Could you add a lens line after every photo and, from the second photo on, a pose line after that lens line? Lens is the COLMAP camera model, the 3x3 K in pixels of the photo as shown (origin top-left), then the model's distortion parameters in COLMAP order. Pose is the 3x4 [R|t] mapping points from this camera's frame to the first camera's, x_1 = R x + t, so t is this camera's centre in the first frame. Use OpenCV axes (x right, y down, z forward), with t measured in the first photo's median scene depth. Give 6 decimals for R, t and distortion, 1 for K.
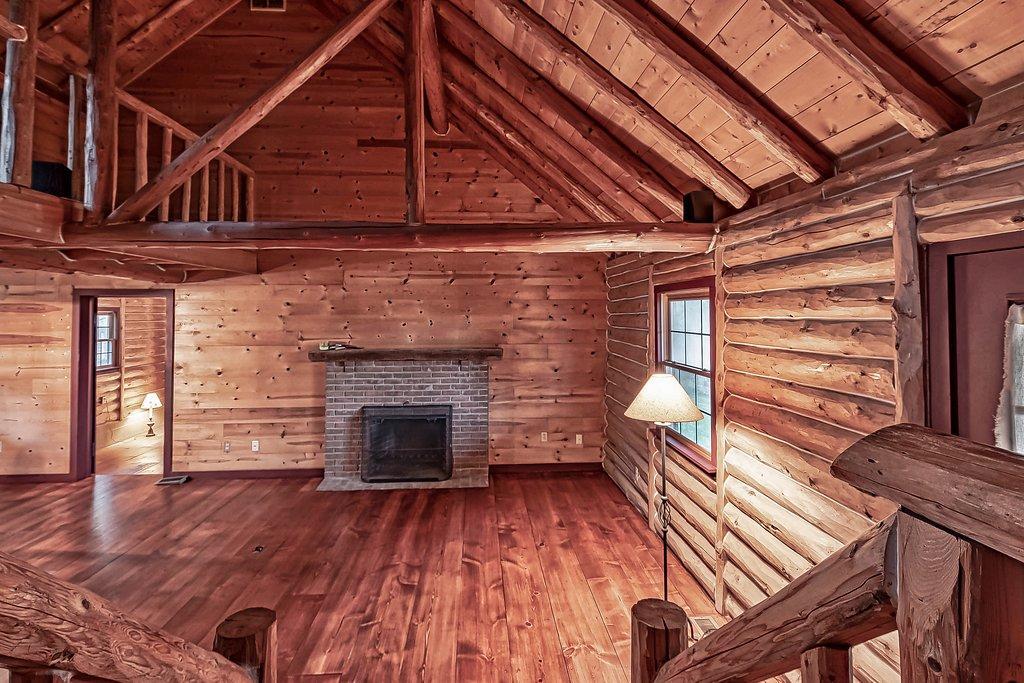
lens RADIAL K [[476.6, 0, 509.0], [0, 476.6, 295.9], [0, 0, 1]] dist [-0.004928, 0.002321]
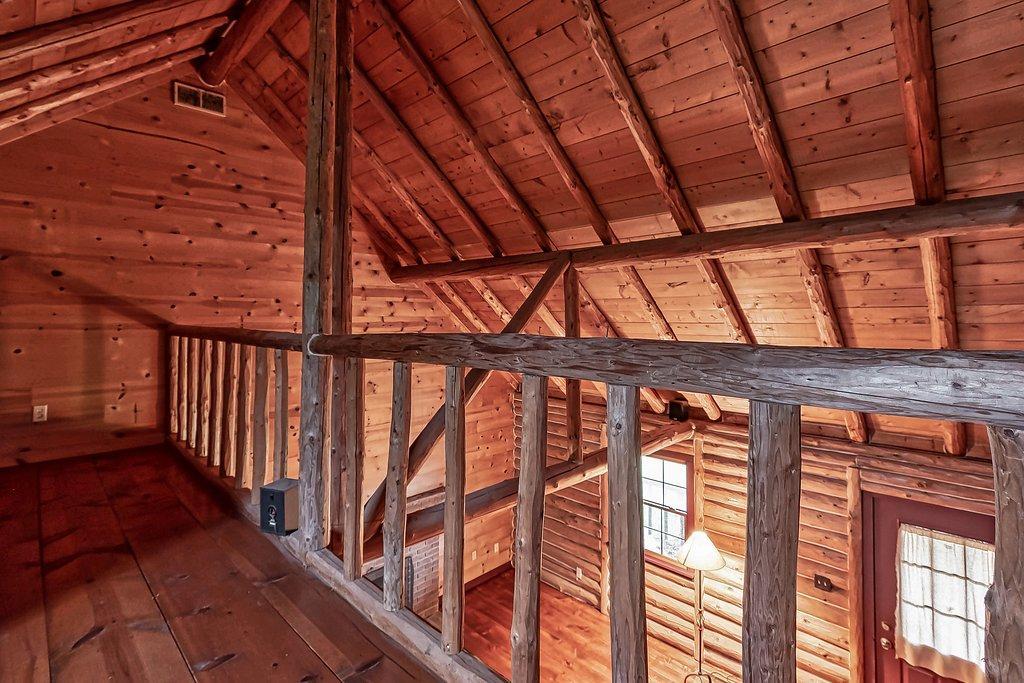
lens RADIAL K [[476.6, 0, 502.0], [0, 476.6, 307.6], [0, 0, 1]] dist [-0.004928, 0.002321]
pose [[0.755687, 0.016245, 0.654732, -0.769049], [-0.021147, 0.999776, -0.000397, -0.360533], [-0.654591, -0.013546, 0.755861, 0.135127]]
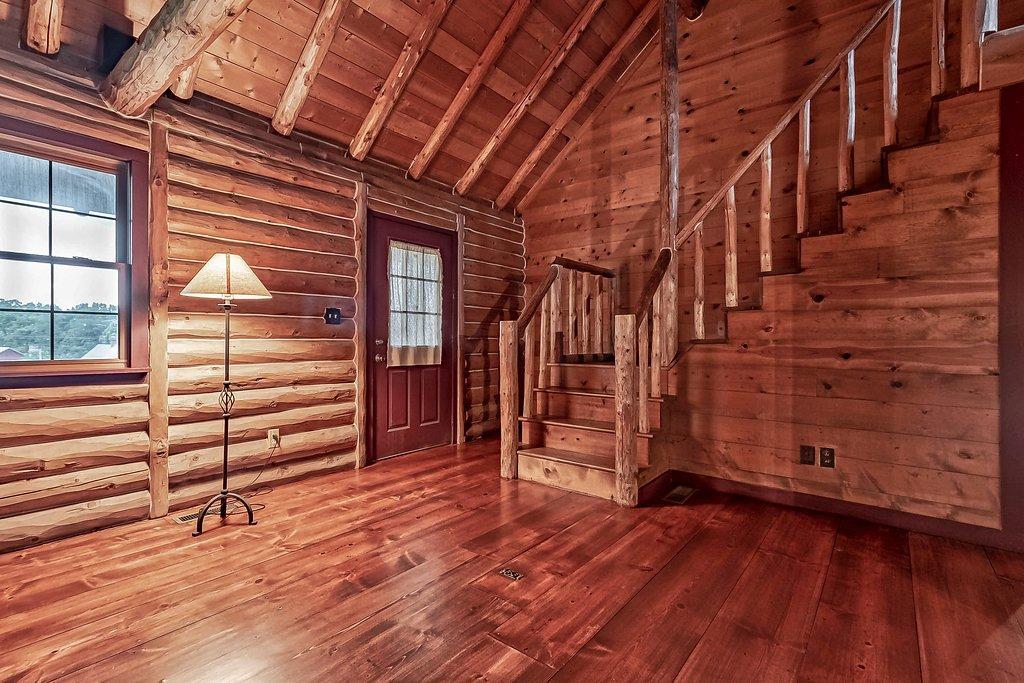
lens RADIAL K [[476.6, 0, 506.6], [0, 476.6, 347.9], [0, 0, 1]] dist [-0.004928, 0.002321]
pose [[-0.732787, -0.003972, 0.680446, -0.438727], [-0.027048, 0.999363, -0.023295, 0.216539], [-0.679920, -0.035475, -0.732428, 0.791840]]
